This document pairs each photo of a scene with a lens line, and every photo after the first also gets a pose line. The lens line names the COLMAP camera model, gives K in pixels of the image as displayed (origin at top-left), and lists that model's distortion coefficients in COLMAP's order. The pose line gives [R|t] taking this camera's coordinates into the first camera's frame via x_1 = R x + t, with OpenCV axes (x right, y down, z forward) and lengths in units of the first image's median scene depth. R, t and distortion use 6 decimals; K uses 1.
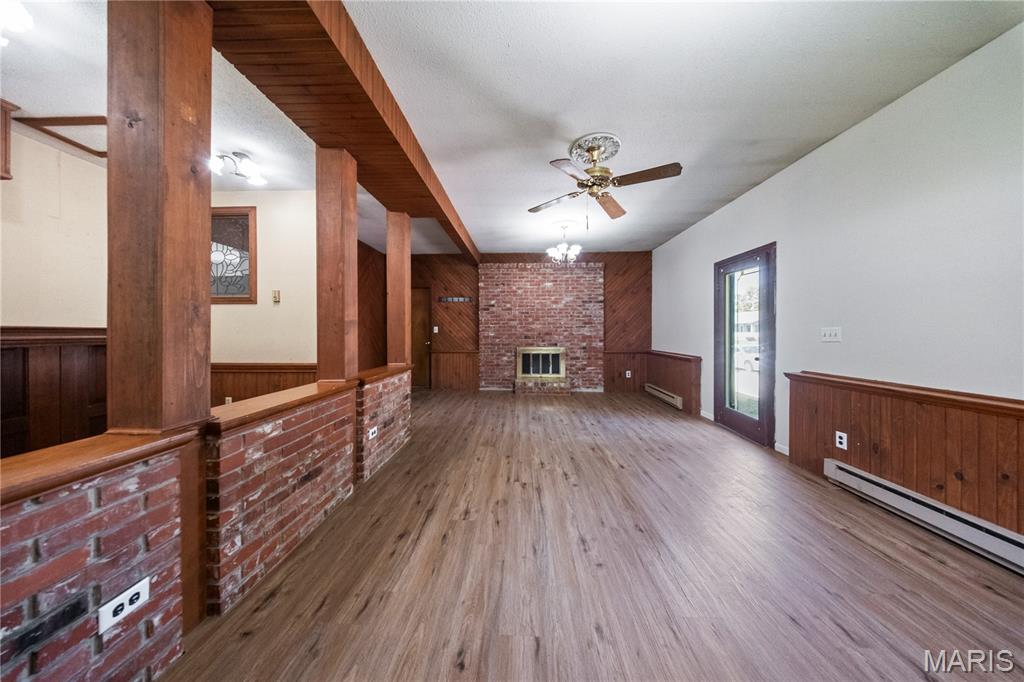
lens RADIAL K [[312.9, 0, 512.1], [0, 312.9, 333.7], [0, 0, 1]] dist [0.002433, -0.000466]
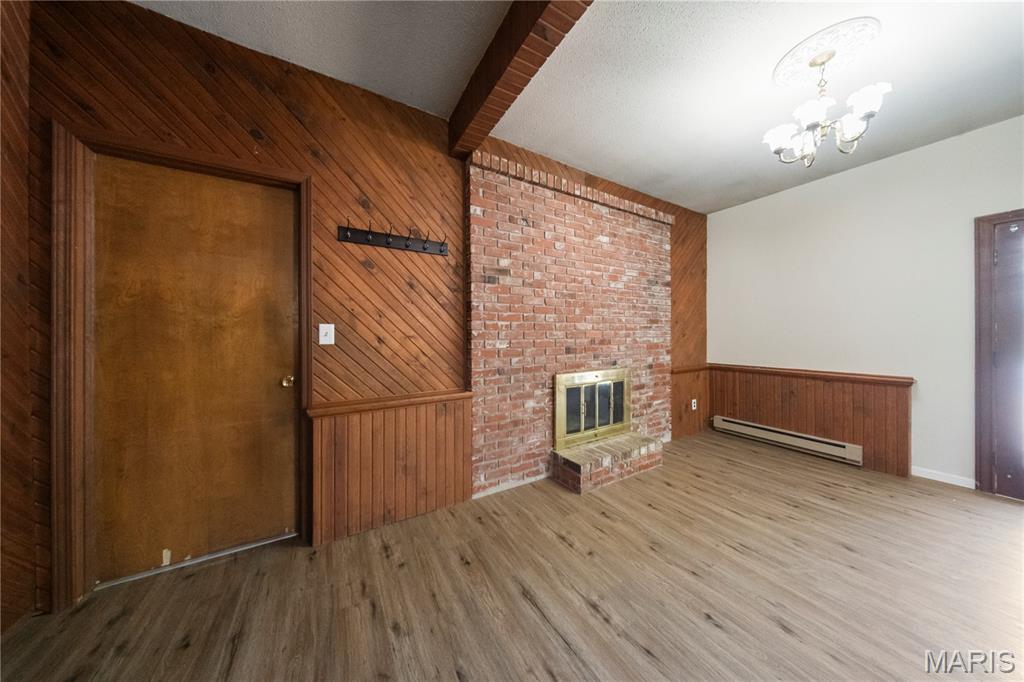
lens RADIAL K [[312.9, 0, 516.1], [0, 312.9, 335.0], [0, 0, 1]] dist [0.002433, -0.000466]
pose [[0.834387, -0.006963, 0.551135, -0.264212], [0.010580, 0.999938, -0.003384, -0.009948], [-0.551077, 0.008655, 0.834409, 0.671768]]
